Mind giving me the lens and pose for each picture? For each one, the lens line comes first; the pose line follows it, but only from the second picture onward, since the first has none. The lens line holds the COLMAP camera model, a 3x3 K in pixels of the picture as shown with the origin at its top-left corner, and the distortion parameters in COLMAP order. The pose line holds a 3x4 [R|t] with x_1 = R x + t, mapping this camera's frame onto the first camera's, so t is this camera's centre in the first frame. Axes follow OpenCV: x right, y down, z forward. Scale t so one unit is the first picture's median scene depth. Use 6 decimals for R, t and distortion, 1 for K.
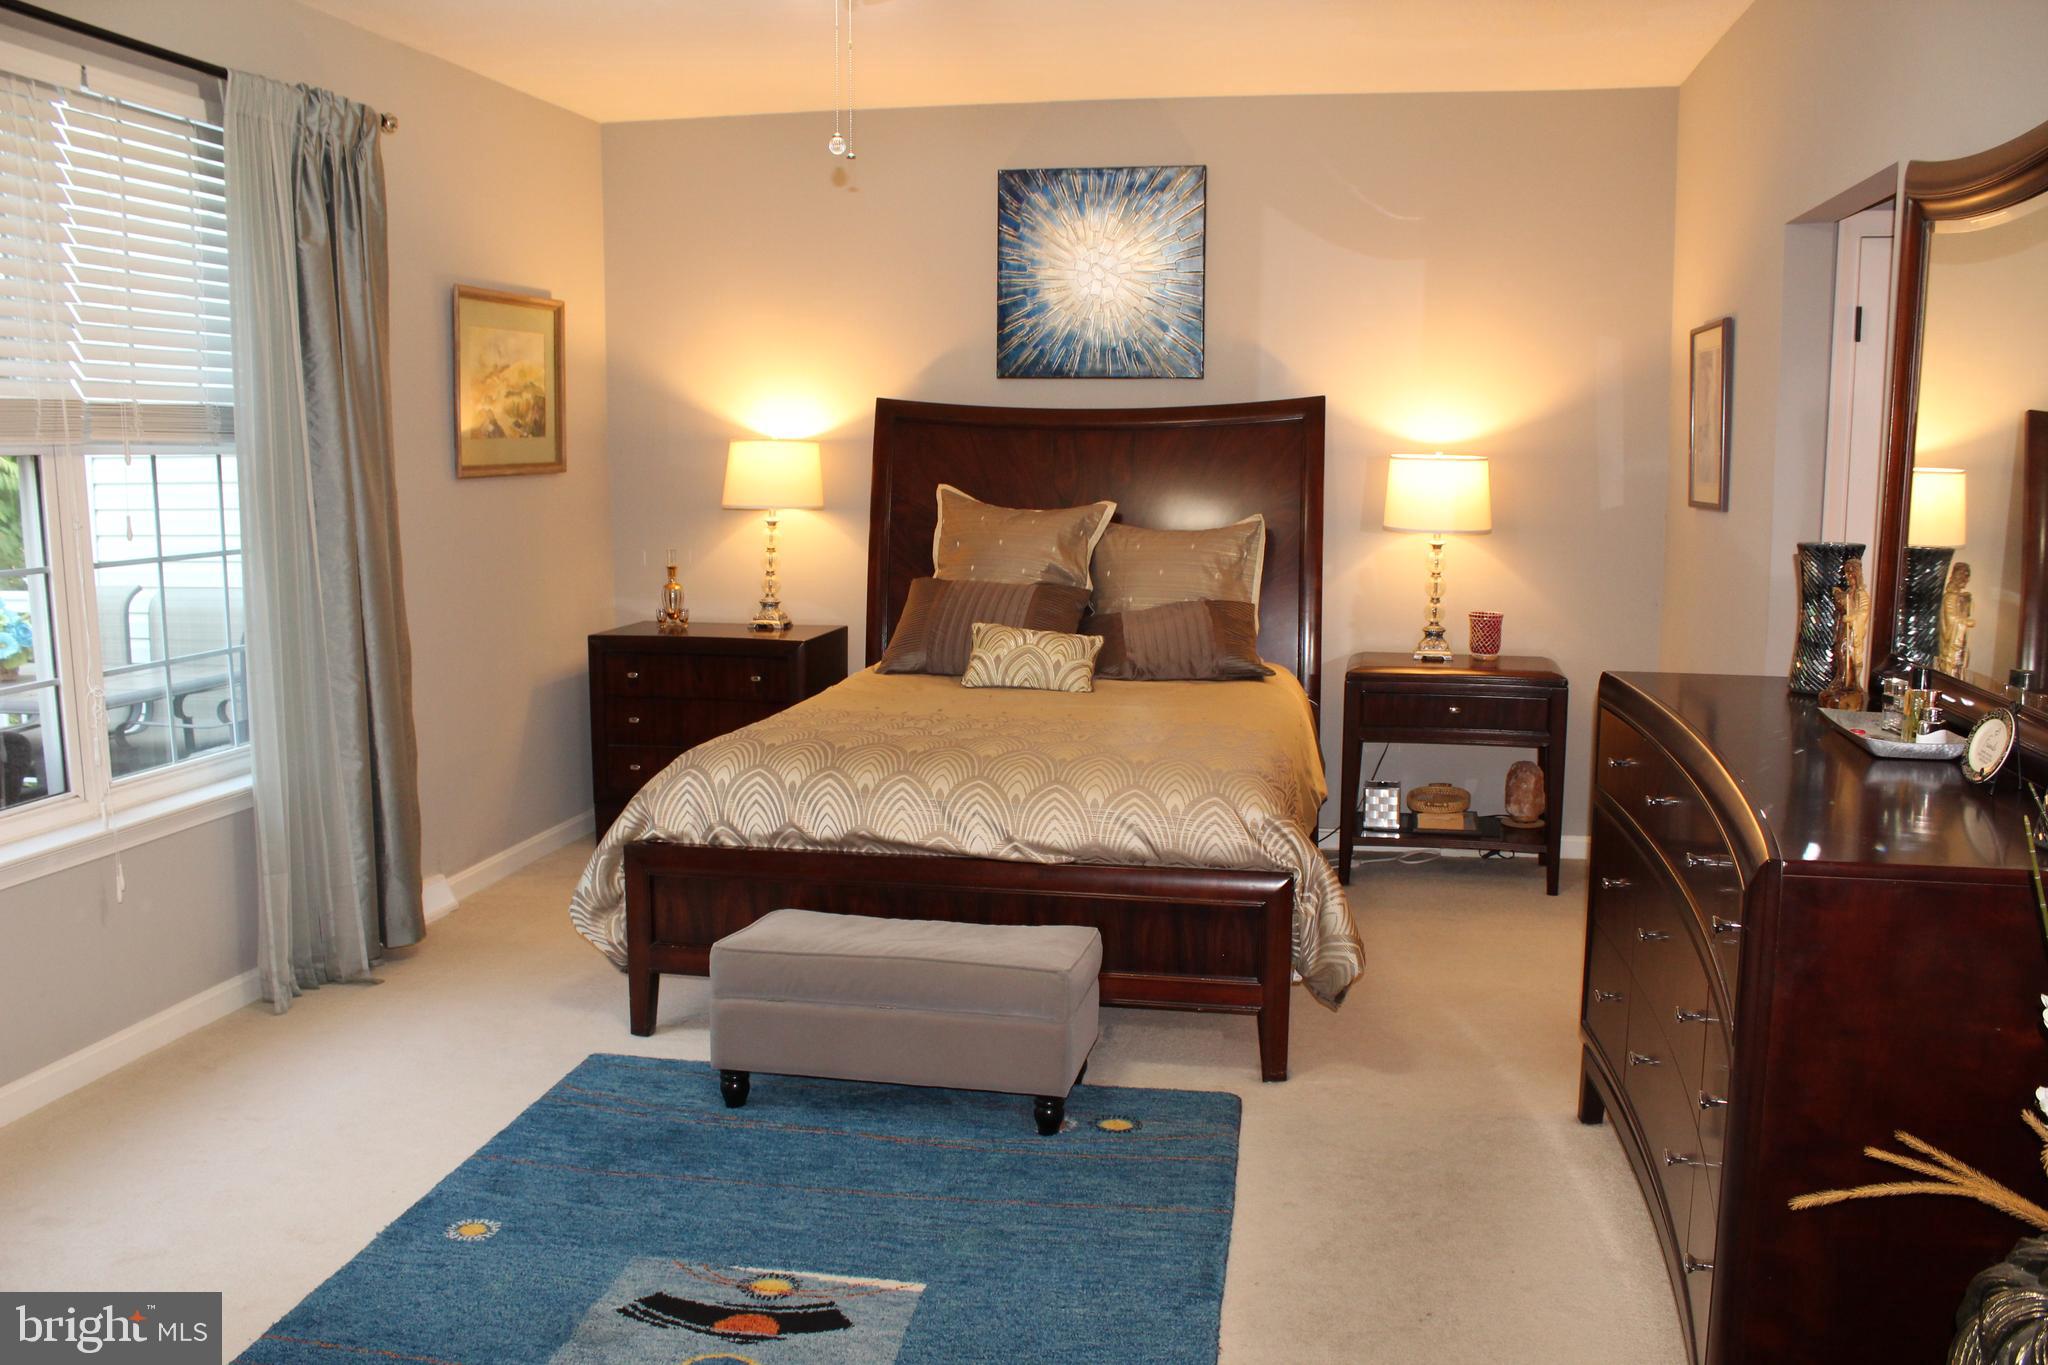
lens RADIAL K [[1700.2, 0, 1024.0], [0, 1700.2, 682.5], [0, 0, 1]] dist [-0.169699, 0.156245]
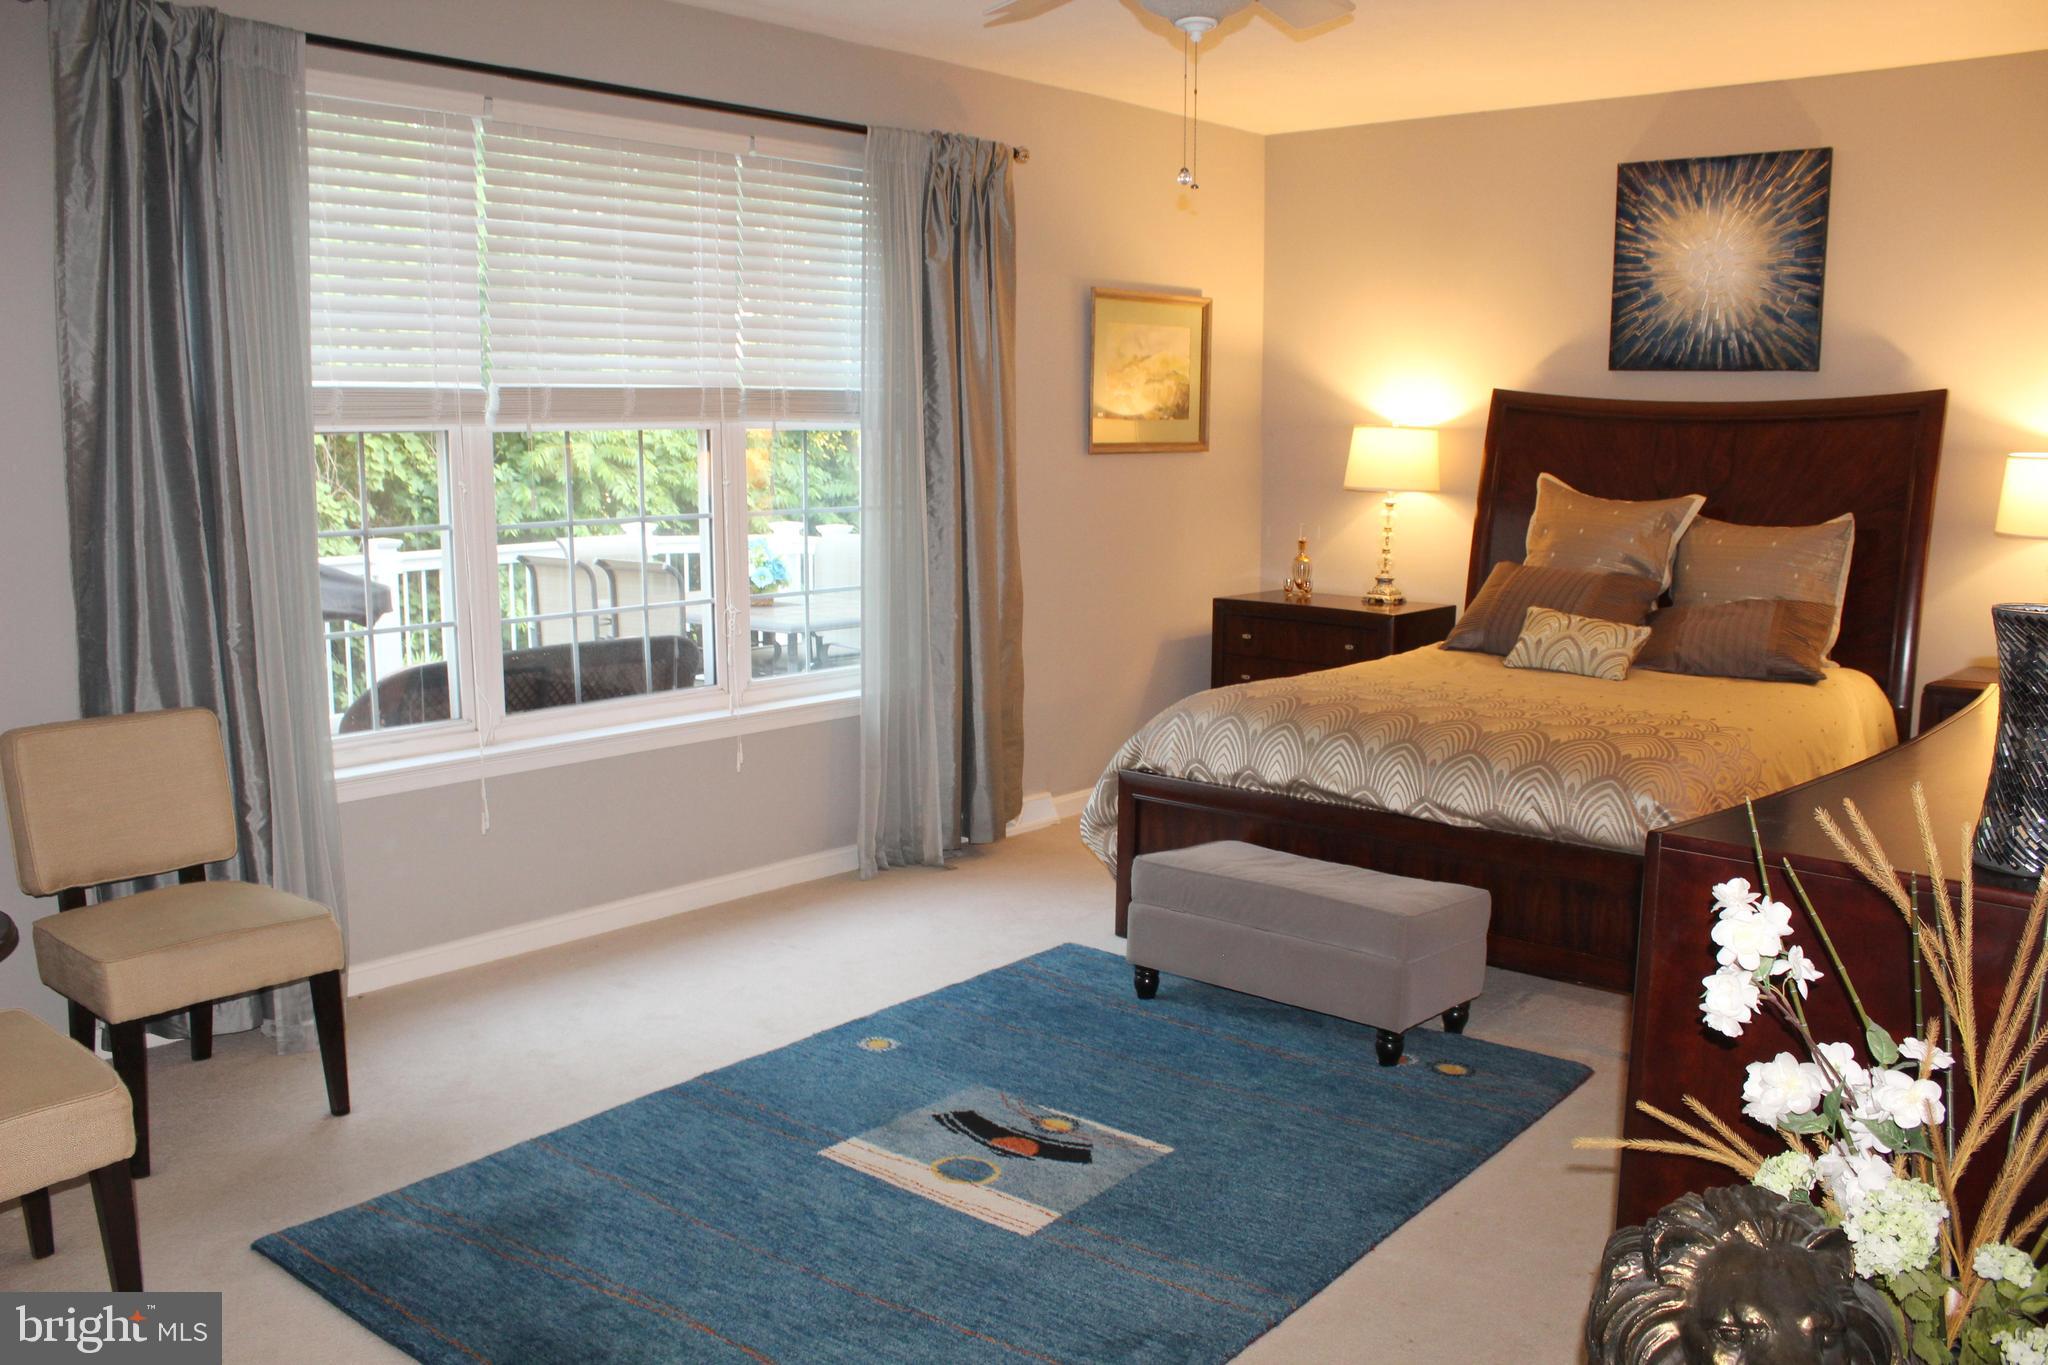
lens RADIAL K [[1700.2, 0, 1024.0], [0, 1700.2, 682.5], [0, 0, 1]] dist [-0.169699, 0.156245]
pose [[0.865639, 0.080520, -0.494151, 0.246091], [-0.075333, 0.996694, 0.030442, 0.003702], [0.494969, 0.010874, 0.868843, -0.049307]]
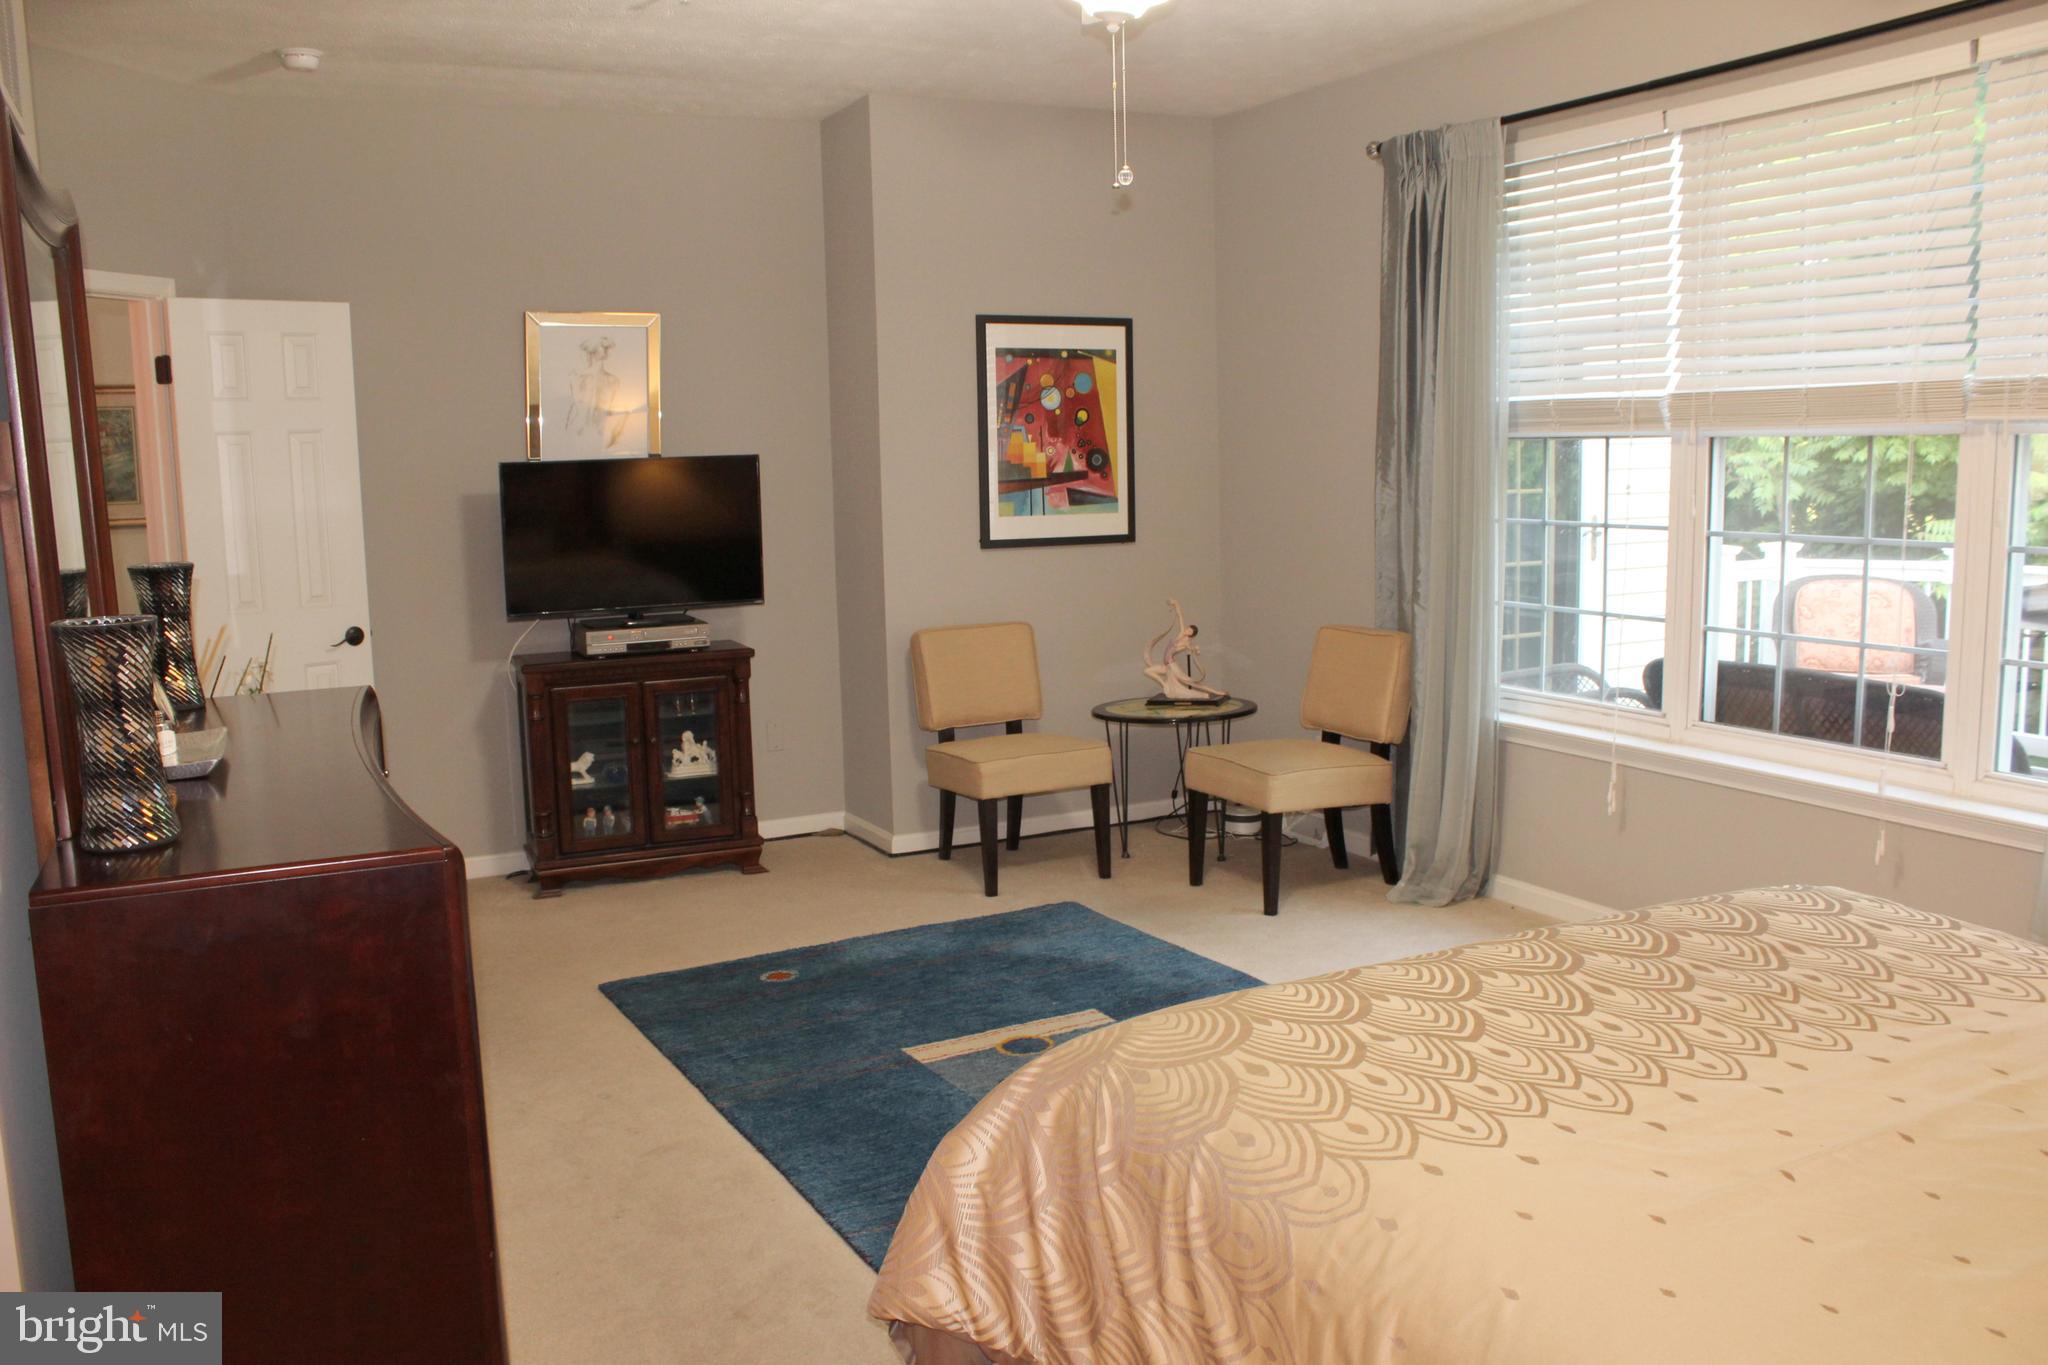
lens RADIAL K [[1700.2, 0, 1024.0], [0, 1700.2, 682.5], [0, 0, 1]] dist [-0.169699, 0.156245]
pose [[-0.792010, 0.102819, -0.601787, 0.394036], [-0.062042, 0.967058, 0.246881, -0.160790], [0.607347, 0.232868, -0.759541, 1.139762]]
